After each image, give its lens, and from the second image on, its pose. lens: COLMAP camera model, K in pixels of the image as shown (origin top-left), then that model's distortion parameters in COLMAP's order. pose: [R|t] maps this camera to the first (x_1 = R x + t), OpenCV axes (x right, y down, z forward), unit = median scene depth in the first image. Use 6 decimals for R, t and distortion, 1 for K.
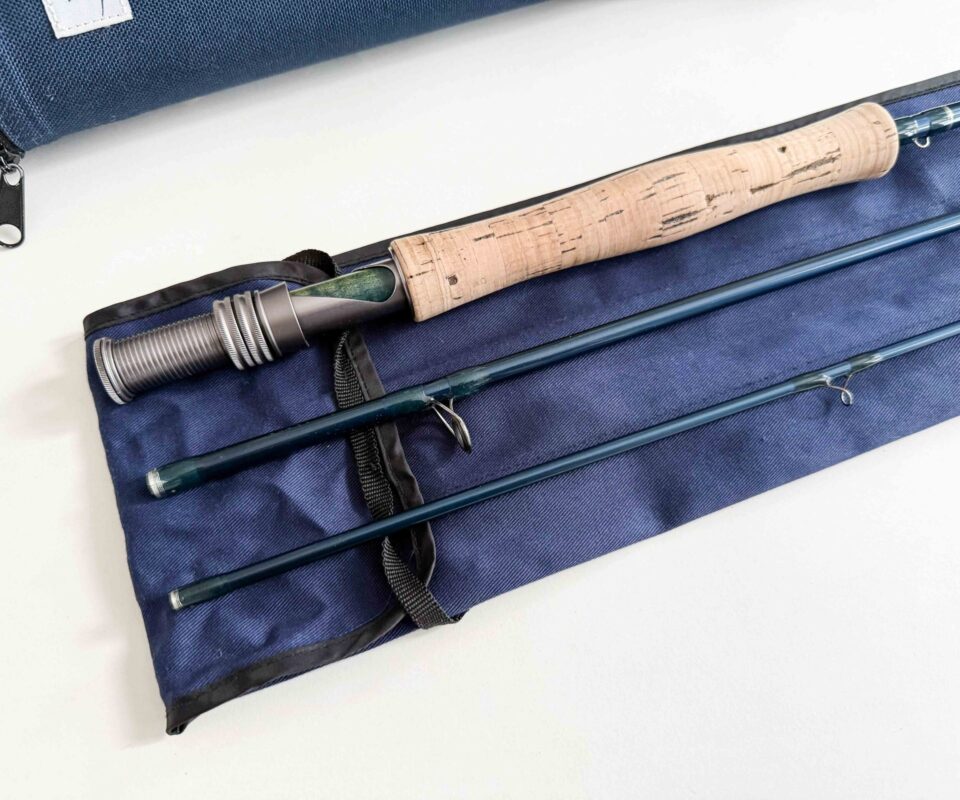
lens RADIAL K [[842.3, 0, 429.8], [0, 842.3, 397.3], [0, 0, 1]] dist [0.073826, -0.219015]
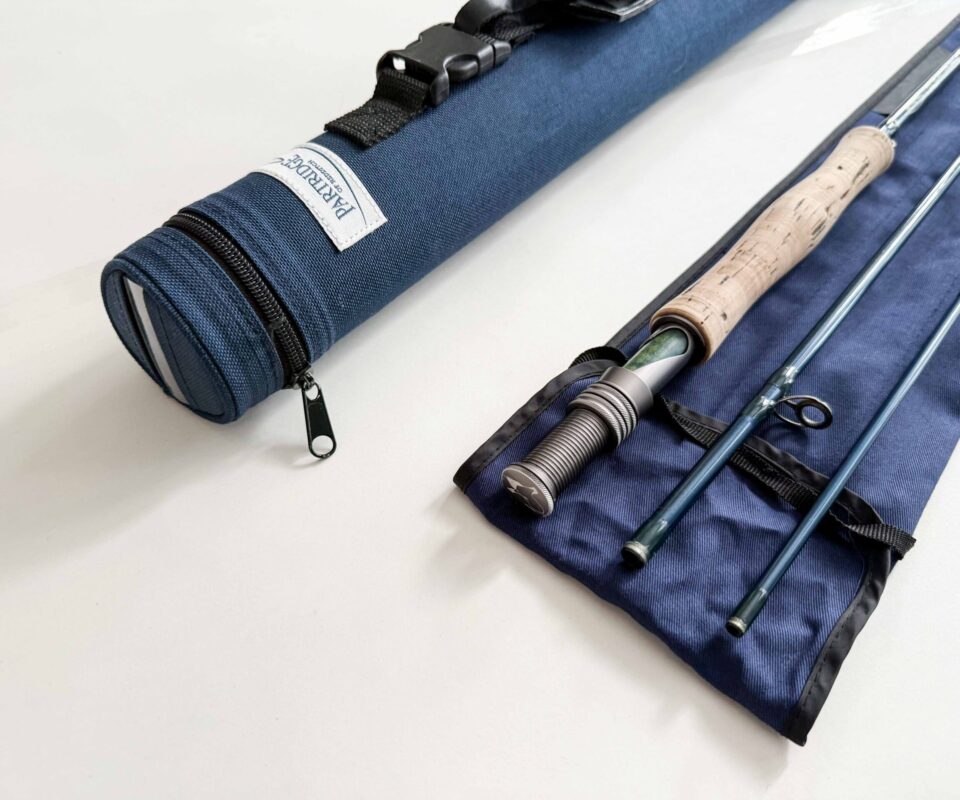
lens RADIAL K [[842.3, 0, 429.8], [0, 842.3, 397.3], [0, 0, 1]] dist [0.073826, -0.219015]
pose [[0.875018, -0.355728, 0.328330, -0.780850], [0.437775, 0.870982, -0.223034, 0.049281], [-0.206630, 0.338893, 0.917854, -0.000668]]
